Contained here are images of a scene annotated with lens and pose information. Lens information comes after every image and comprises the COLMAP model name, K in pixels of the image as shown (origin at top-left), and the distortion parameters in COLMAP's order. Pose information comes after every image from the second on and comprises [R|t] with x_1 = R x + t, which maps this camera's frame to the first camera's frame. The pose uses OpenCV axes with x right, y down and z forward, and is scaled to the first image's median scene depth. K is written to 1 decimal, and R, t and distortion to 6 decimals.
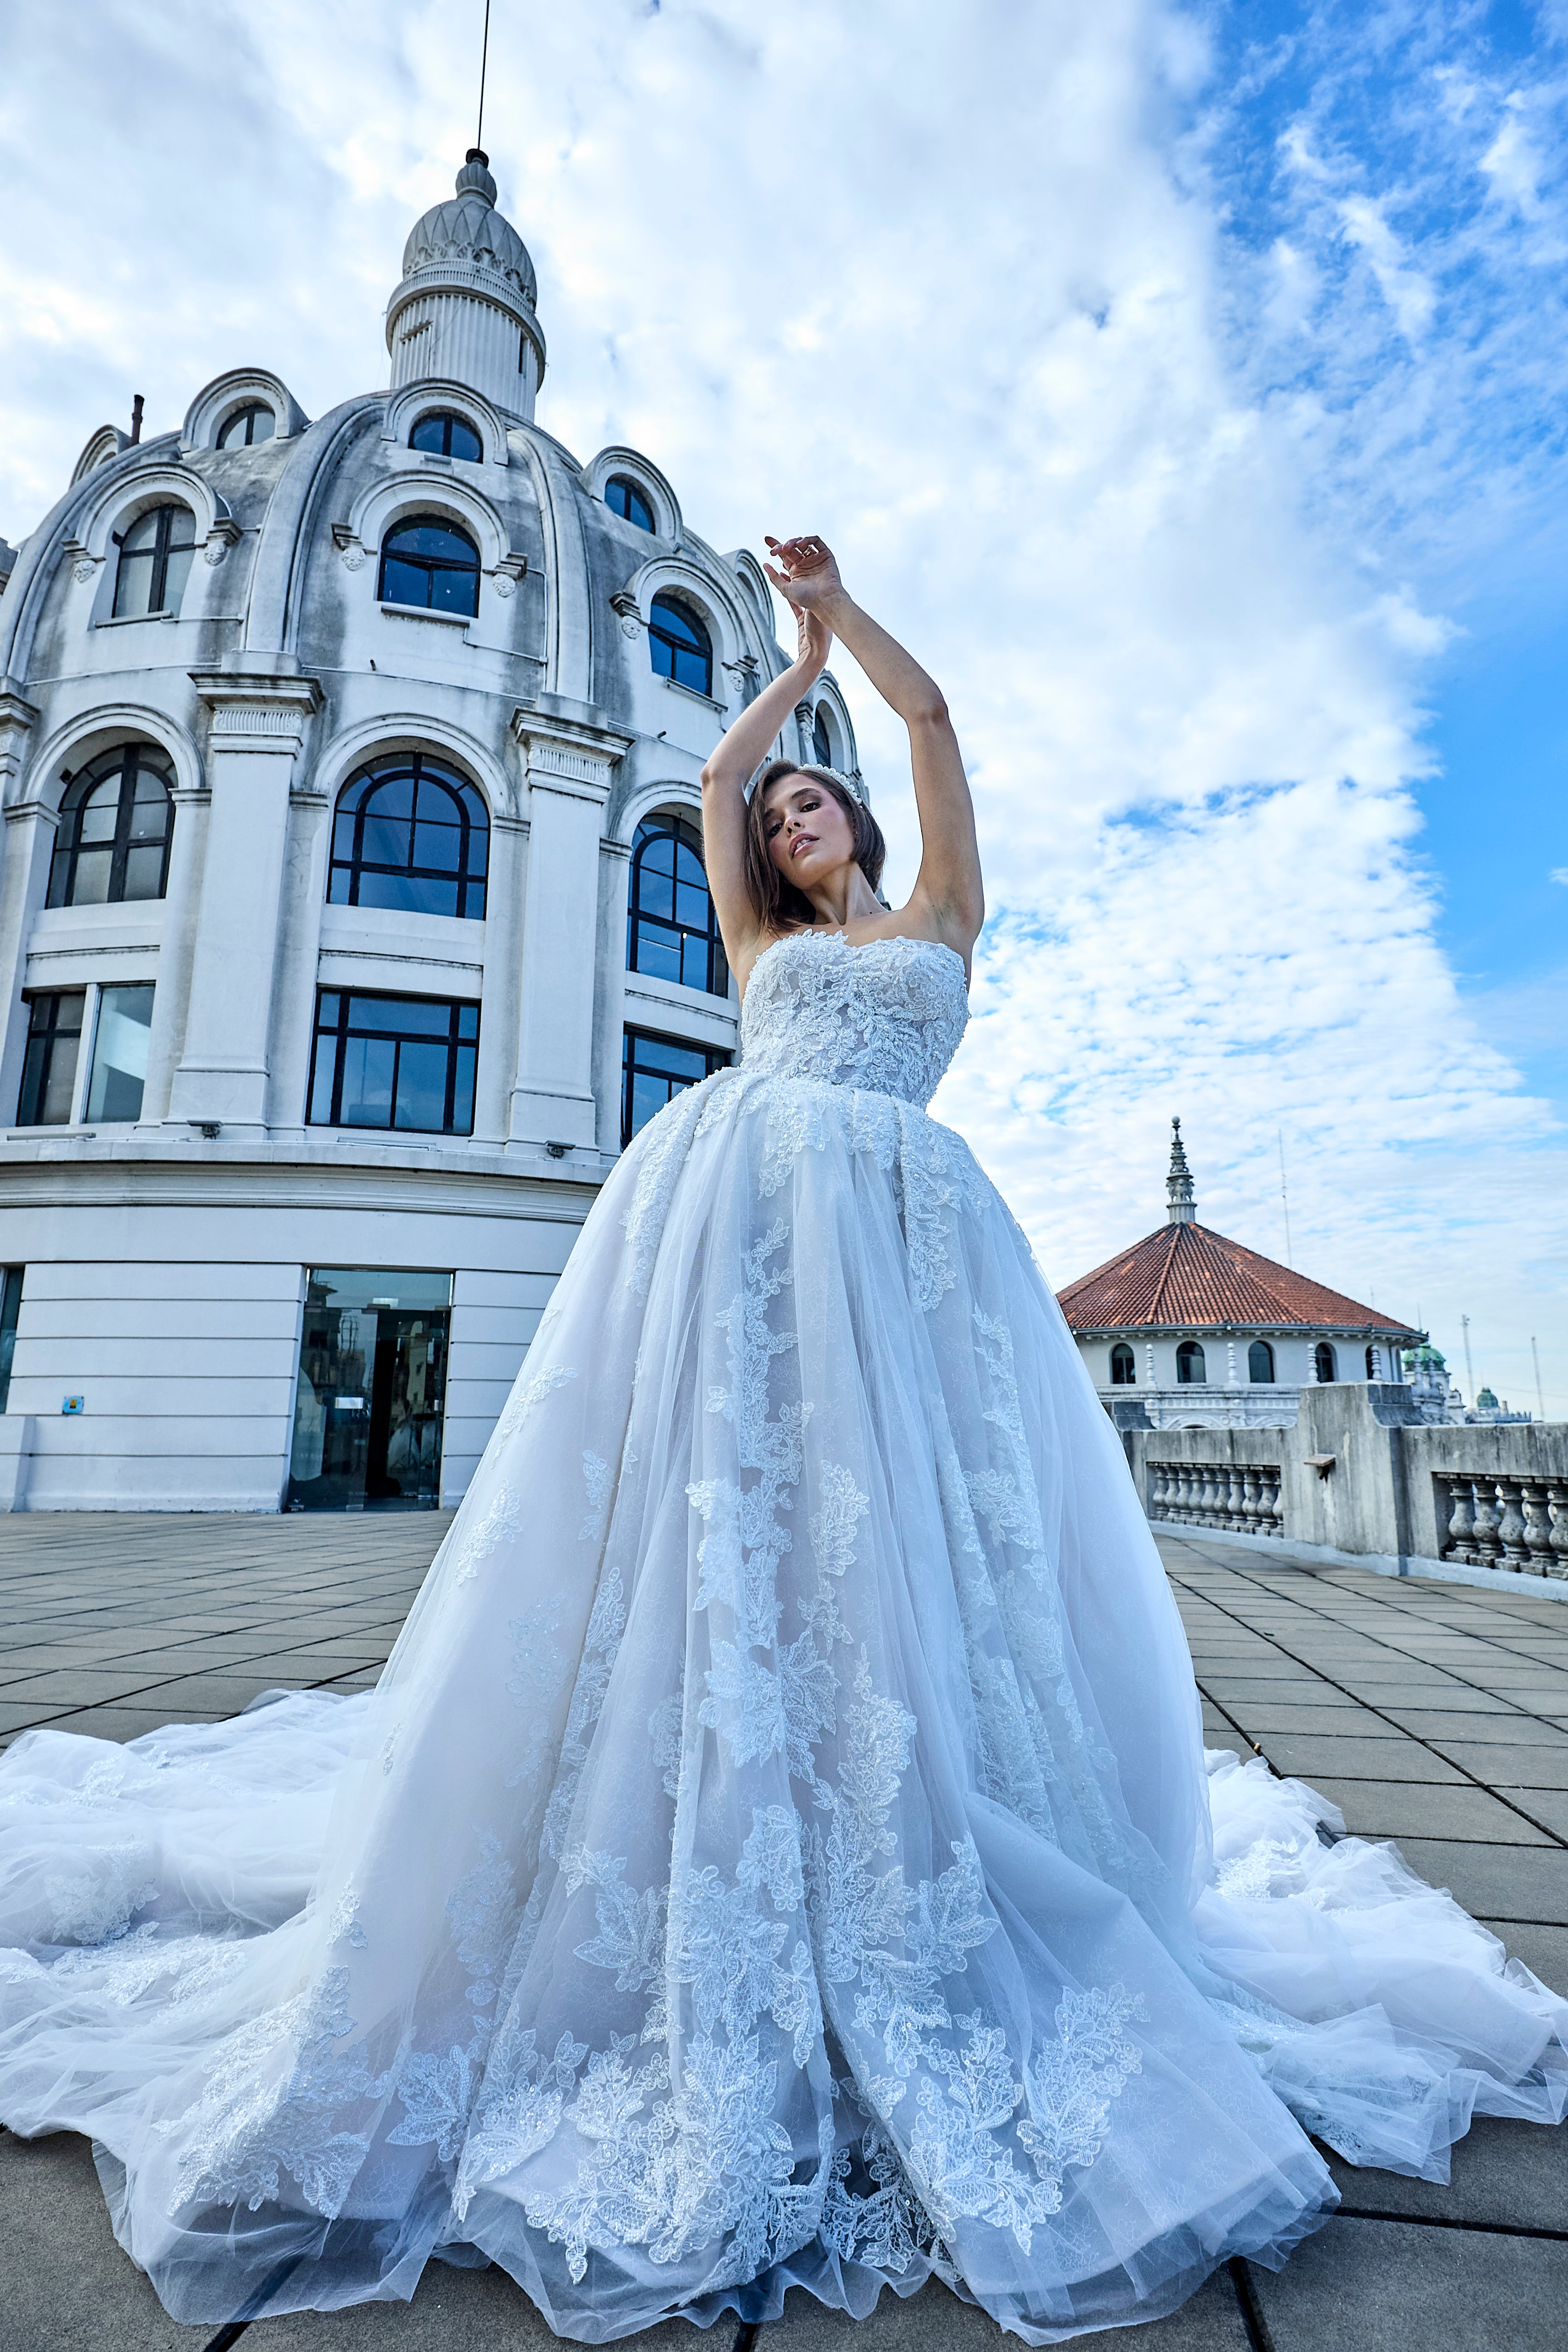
lens RADIAL K [[1265.5, 0, 774.0], [0, 1265.5, 1168.3], [0, 0, 1]] dist [0.033209, -0.008693]
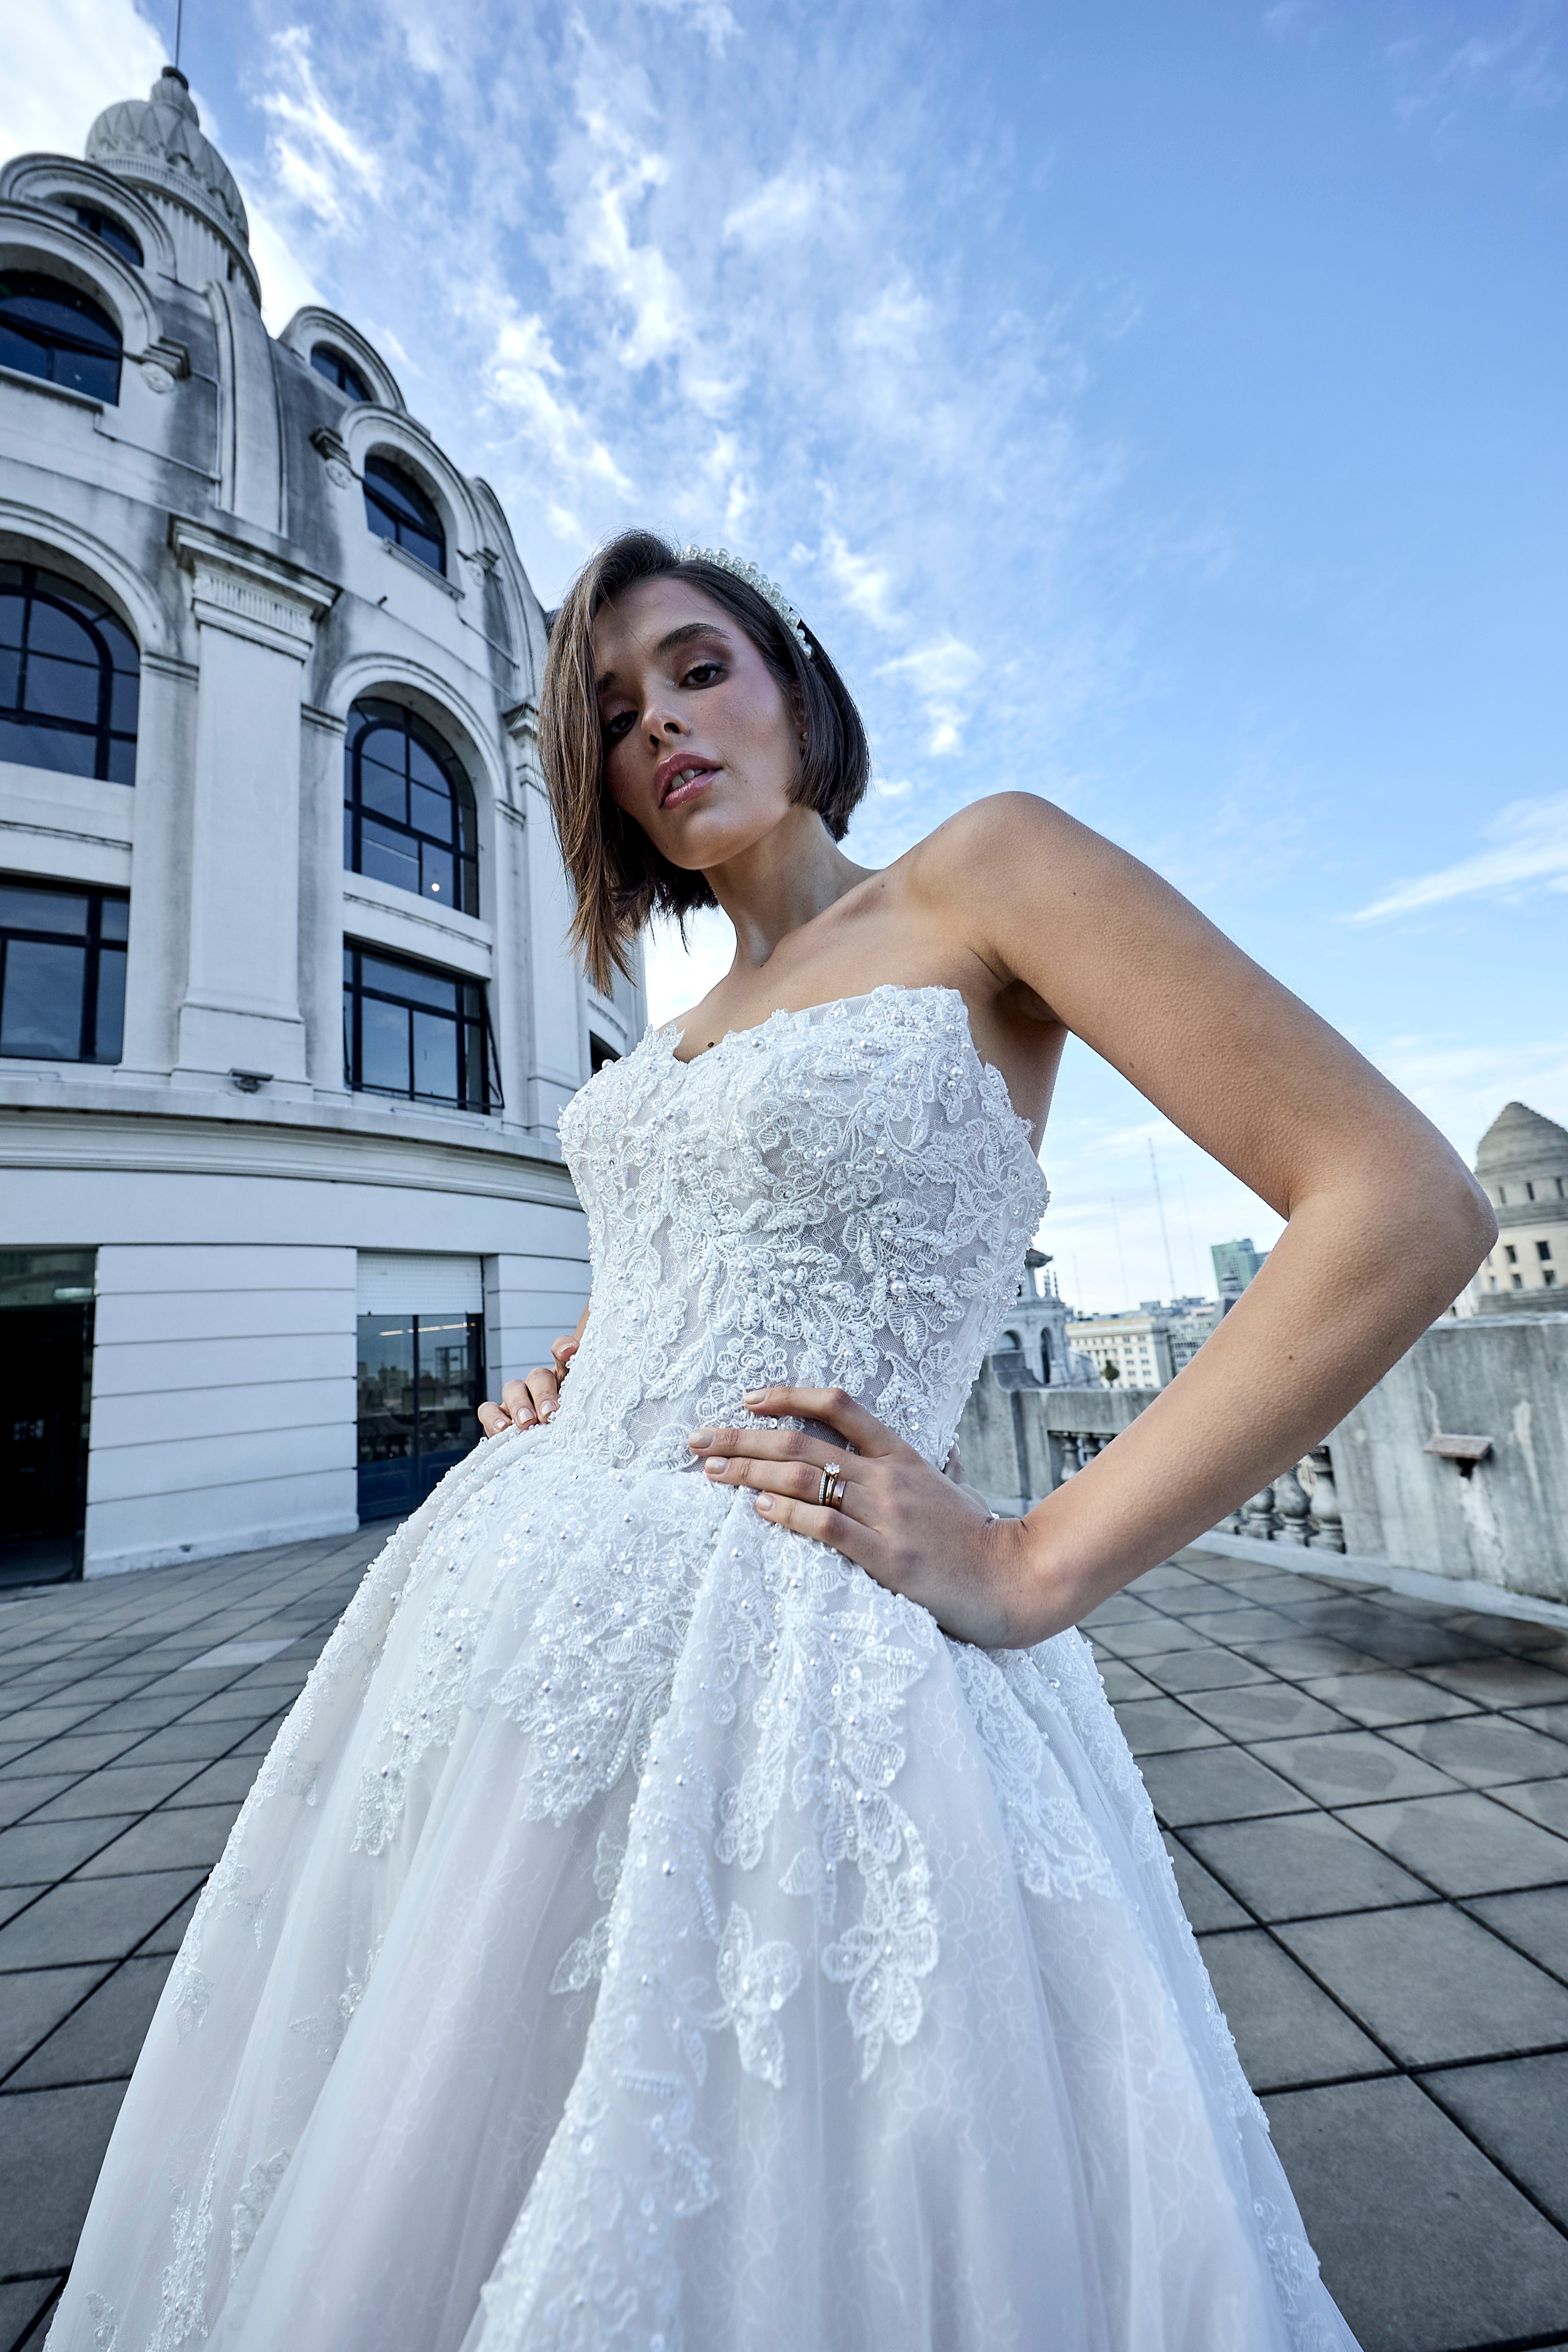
lens RADIAL K [[940.3, 0, 785.5], [0, 940.3, 1181.9], [0, 0, 1]] dist [-0.002064, -0.000824]
pose [[0.968274, -0.044548, 0.245887, 0.000215], [0.038834, 0.998852, 0.028042, 0.039653], [-0.246854, -0.017604, 0.968893, 0.344099]]
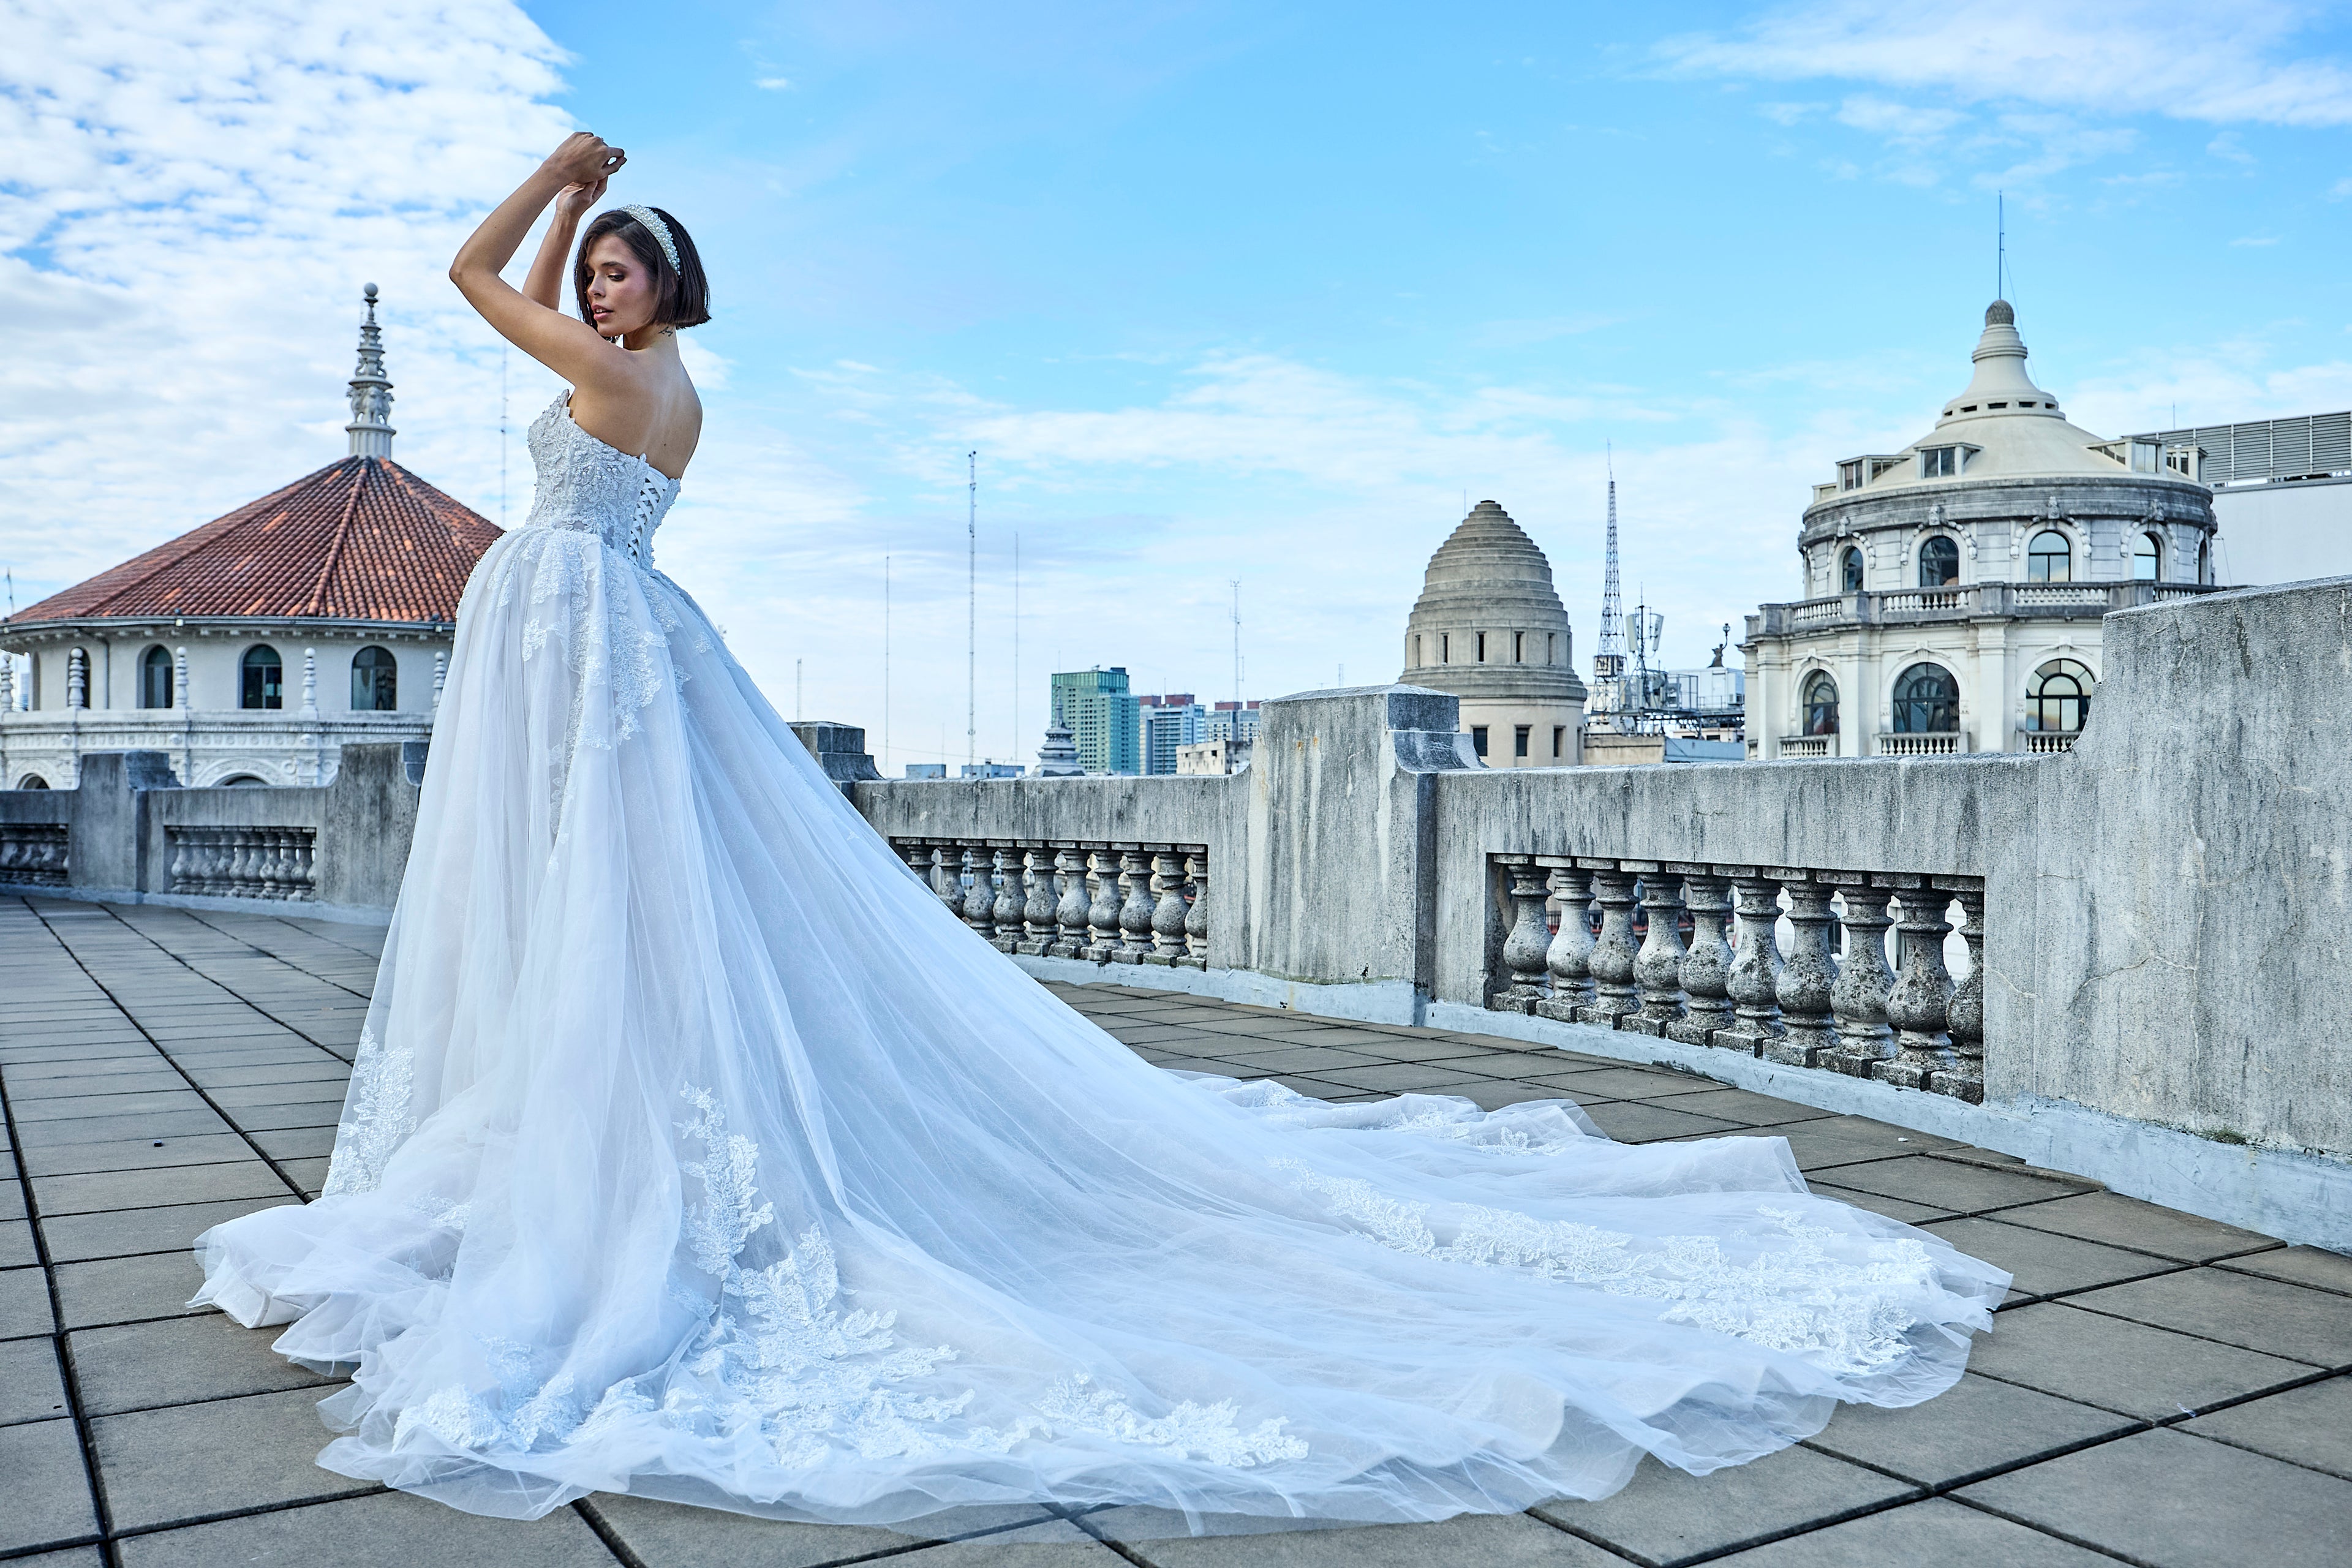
lens RADIAL K [[1958.0, 0, 1187.1], [0, 1958.0, 791.7], [0, 0, 1]] dist [-0.003284, 0.006583]
pose [[0.744297, 0.002145, 0.667845, -0.079849], [-0.140155, 0.978228, 0.153058, -0.001724], [-0.652976, -0.207523, 0.728393, -0.003638]]
